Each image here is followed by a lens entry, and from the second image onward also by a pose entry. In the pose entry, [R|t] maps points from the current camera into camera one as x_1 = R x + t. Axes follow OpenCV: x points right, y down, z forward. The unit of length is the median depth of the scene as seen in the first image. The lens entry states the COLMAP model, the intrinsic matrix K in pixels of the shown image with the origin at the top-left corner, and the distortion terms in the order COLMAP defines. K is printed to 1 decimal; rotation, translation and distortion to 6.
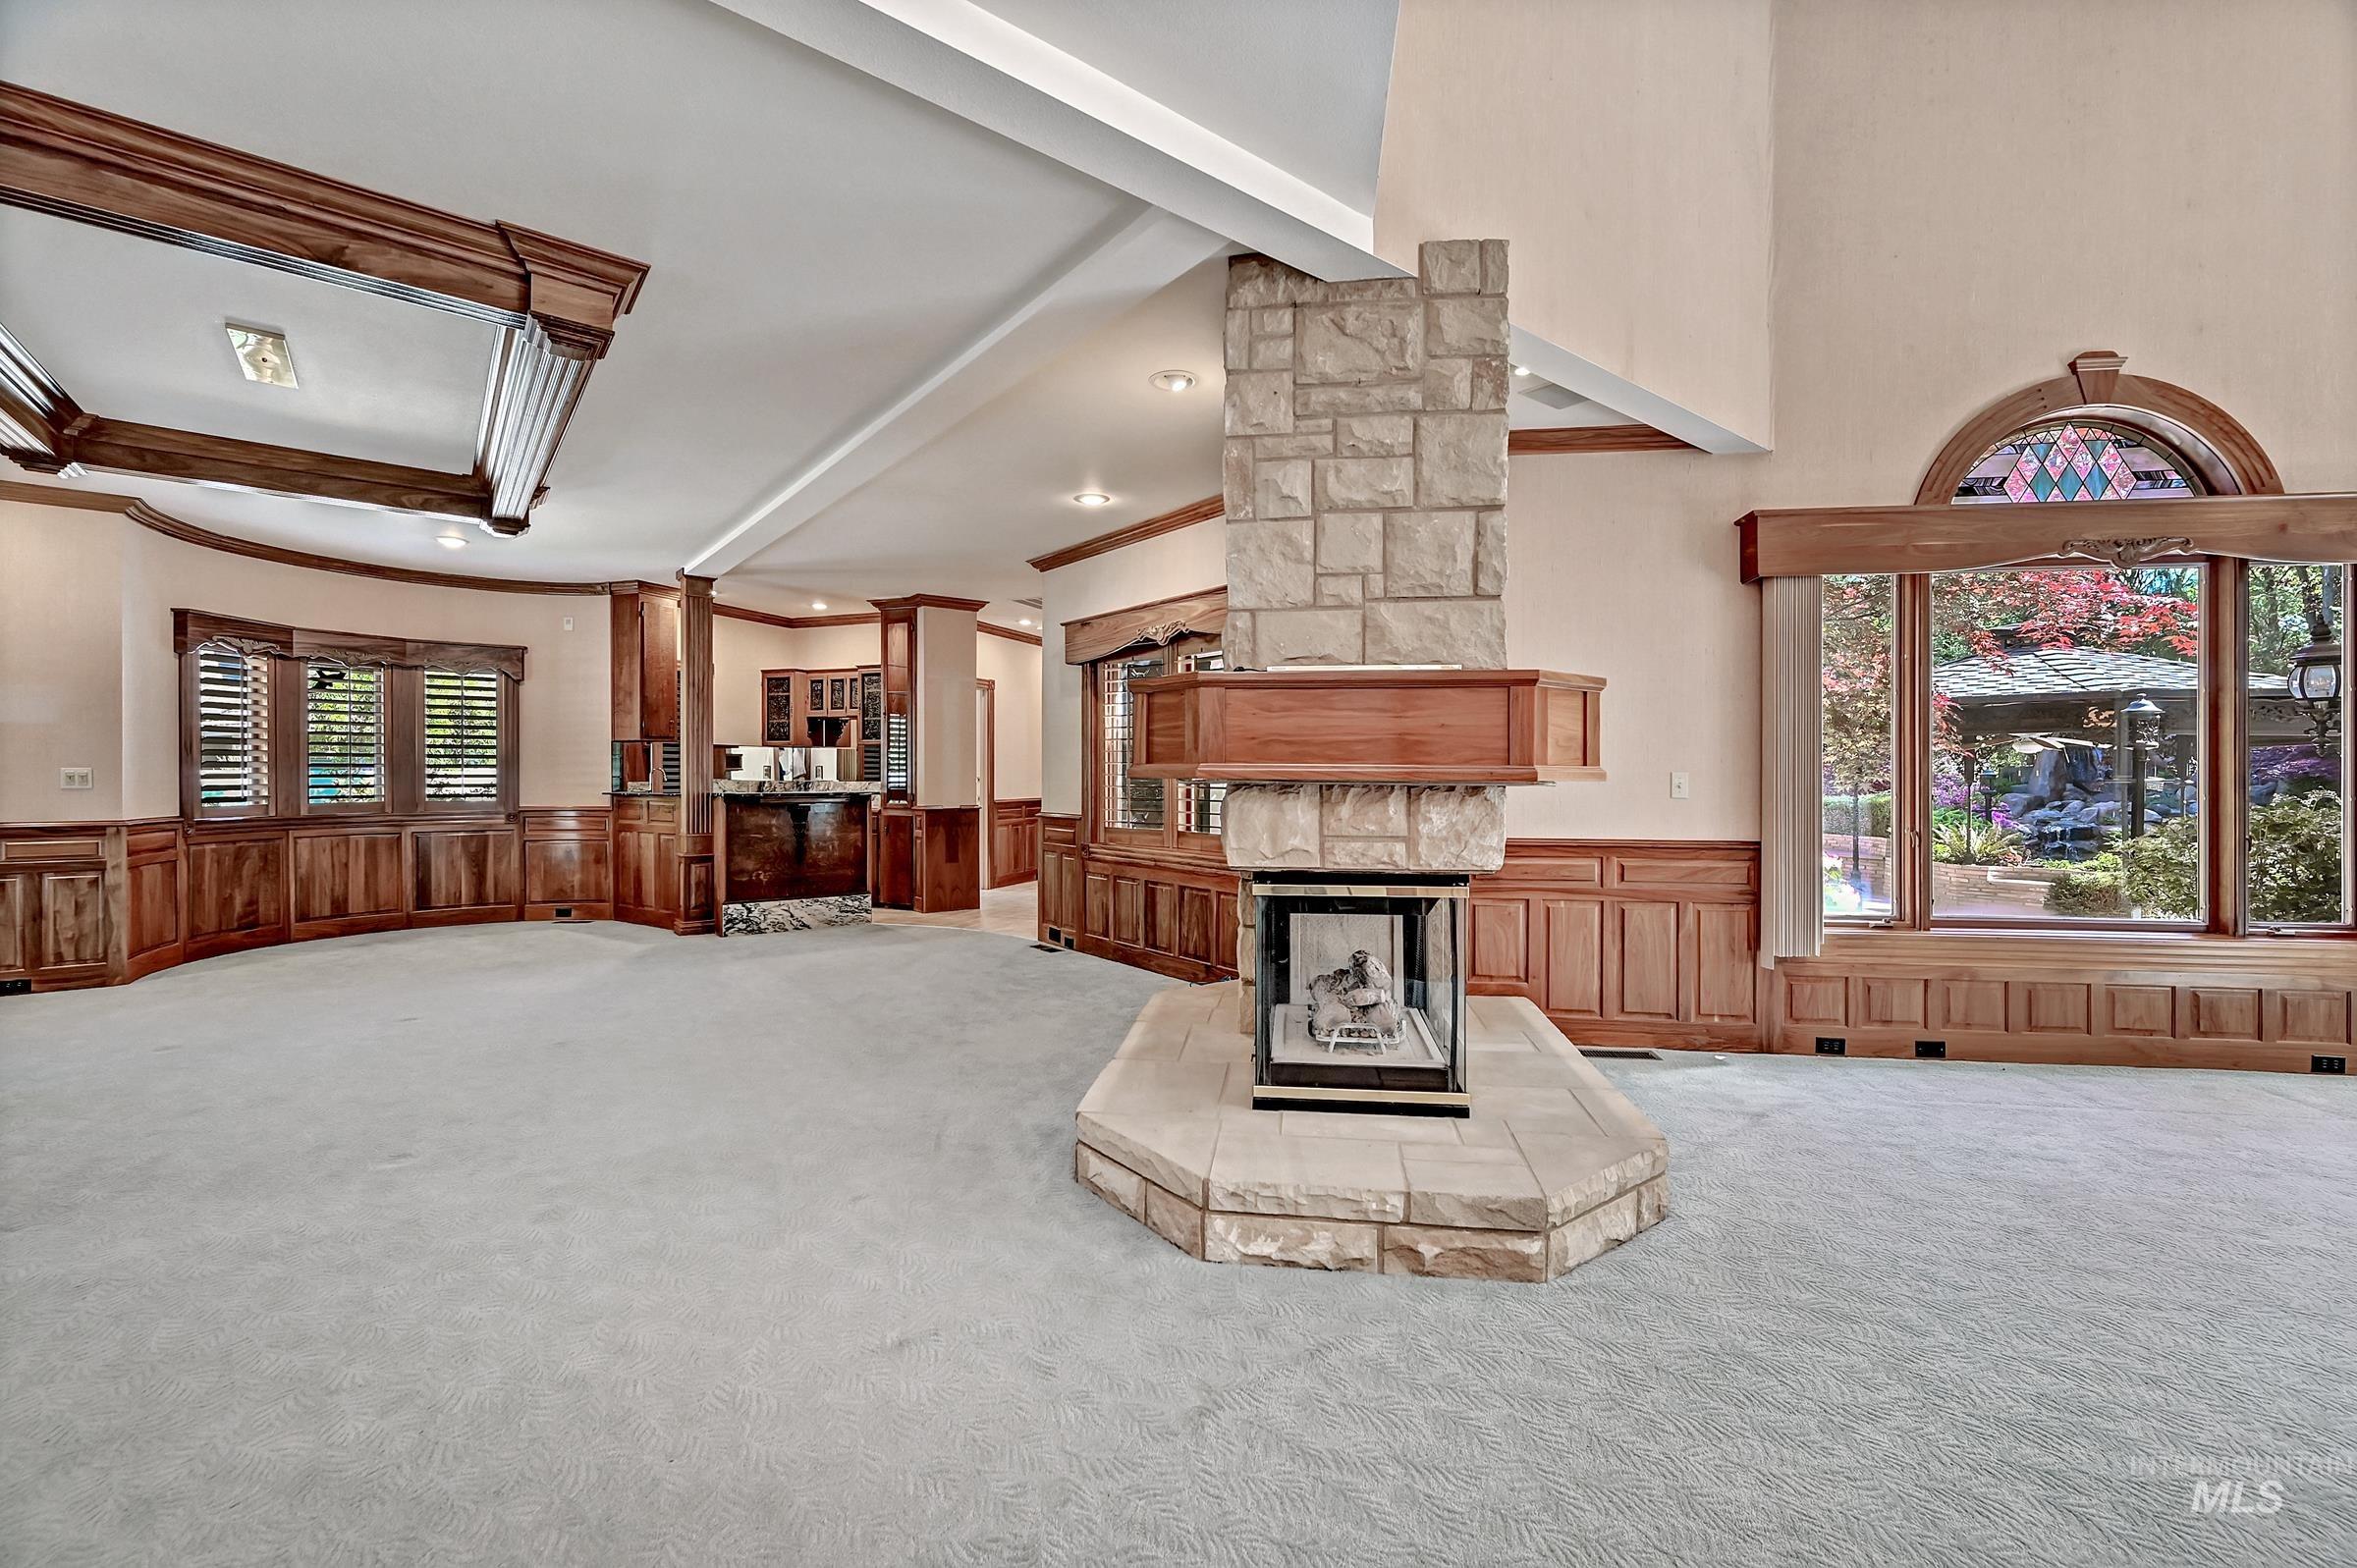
lens RADIAL K [[960.7, 0, 1183.7], [0, 960.7, 795.0], [0, 0, 1]] dist [0.000450, -0.000007]
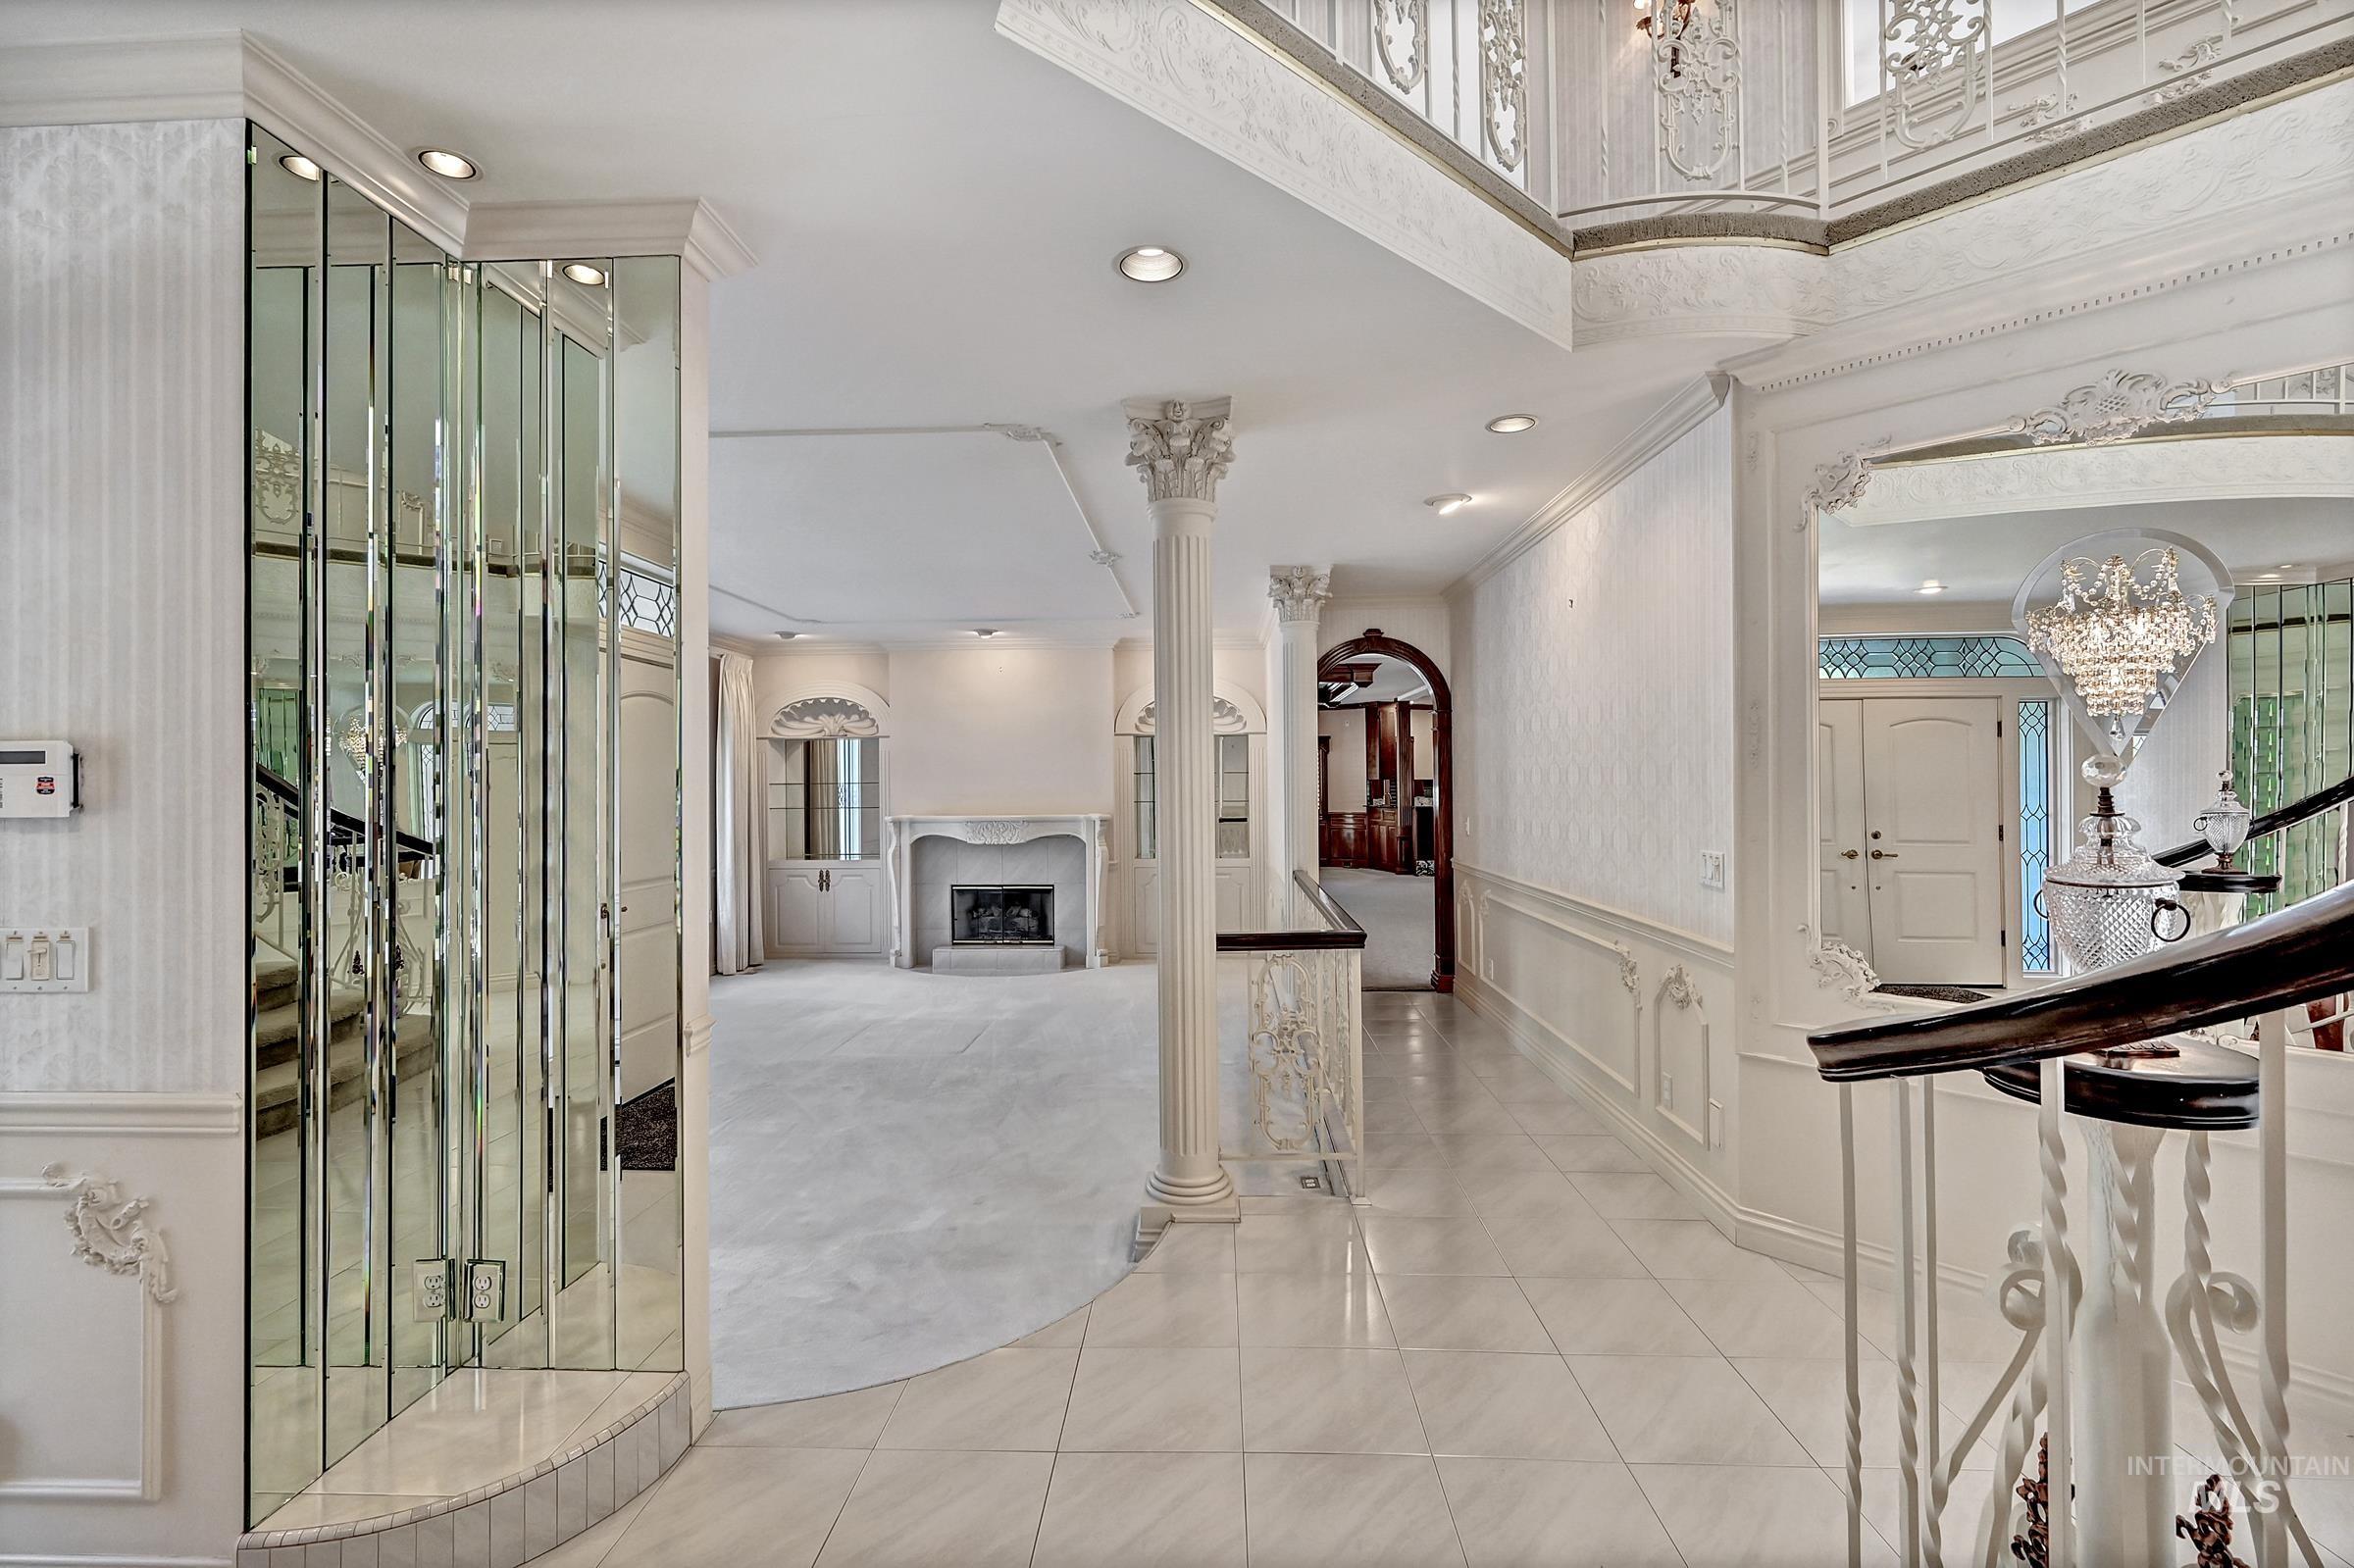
lens RADIAL K [[1003.5, 0, 1177.7], [0, 1003.5, 788.2], [0, 0, 1]] dist [-0.000139, -0.000001]
pose [[0.762586, -0.010728, -0.646798, 0.472941], [0.007662, 0.999942, -0.007552, -0.025943], [0.646842, 0.000803, 0.762624, -0.877992]]
